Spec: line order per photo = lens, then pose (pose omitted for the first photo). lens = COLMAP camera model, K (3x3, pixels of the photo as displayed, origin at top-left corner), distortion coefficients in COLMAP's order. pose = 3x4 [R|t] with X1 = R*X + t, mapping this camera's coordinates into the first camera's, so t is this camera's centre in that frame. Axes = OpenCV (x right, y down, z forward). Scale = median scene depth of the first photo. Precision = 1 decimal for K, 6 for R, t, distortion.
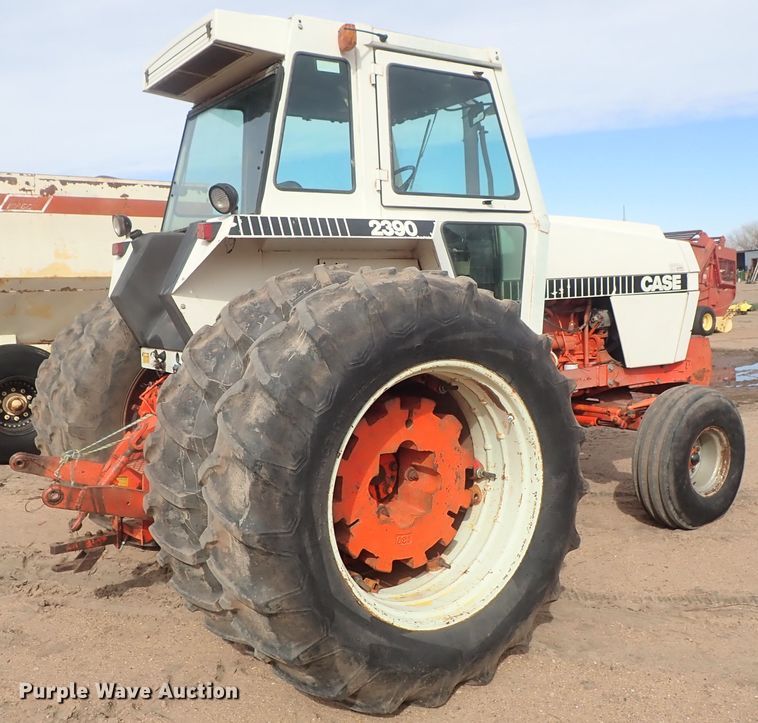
lens RADIAL K [[792.9, 0, 380.9], [0, 792.9, 346.5], [0, 0, 1]] dist [0.000124, -0.010941]
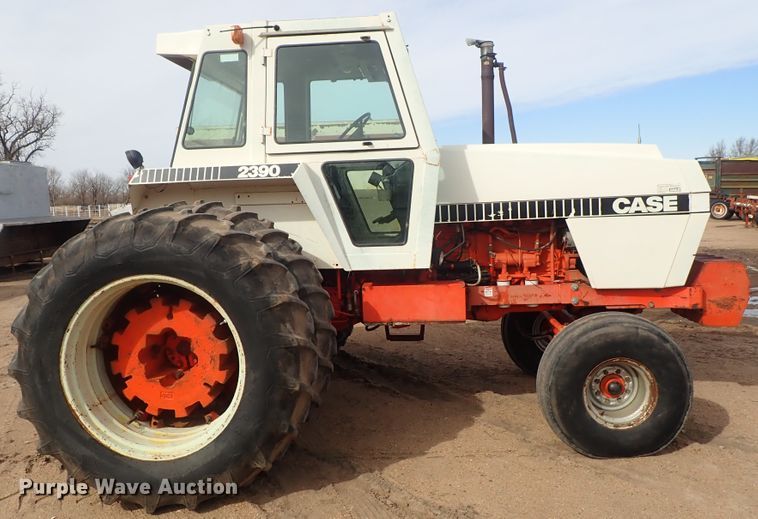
lens RADIAL K [[632.3, 0, 380.3], [0, 632.3, 239.2], [0, 0, 1]] dist [-0.005231, -0.000222]
pose [[0.788300, 0.045656, -0.613595, 0.641133], [-0.034550, 0.998954, 0.029943, -0.055259], [0.614320, -0.002405, 0.789053, 0.209256]]
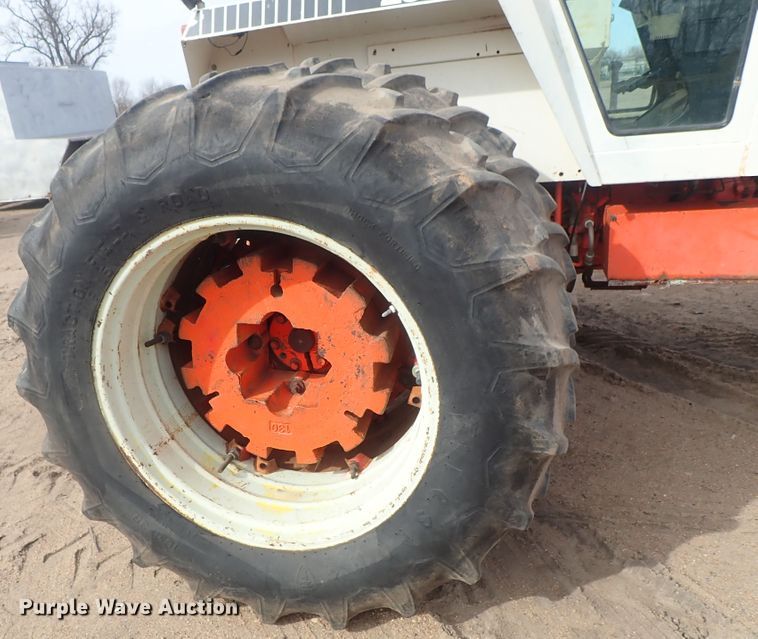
lens RADIAL K [[660.8, 0, 307.8], [0, 660.8, 337.4], [0, 0, 1]] dist [-0.006060, -0.003856]
pose [[0.631707, 0.228281, -0.740834, 0.328501], [0.025763, 0.948948, 0.314377, -0.035160], [0.774779, -0.217680, 0.593576, 0.401723]]
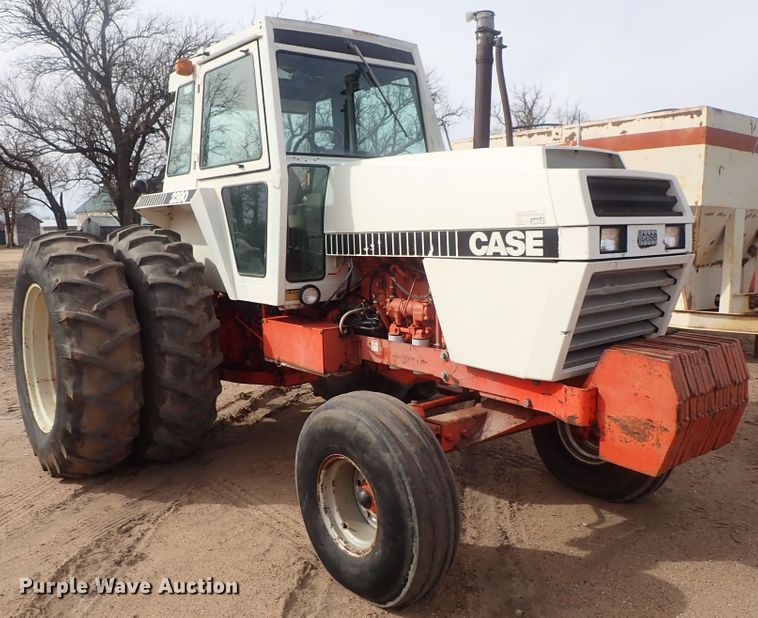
lens RADIAL K [[705.7, 0, 379.3], [0, 705.7, 282.6], [0, 0, 1]] dist [-0.001567, -0.000394]
pose [[0.072649, 0.111747, -0.991078, 0.997191], [-0.053717, 0.992699, 0.107992, -0.115750], [0.995910, 0.045392, 0.078122, 0.959432]]
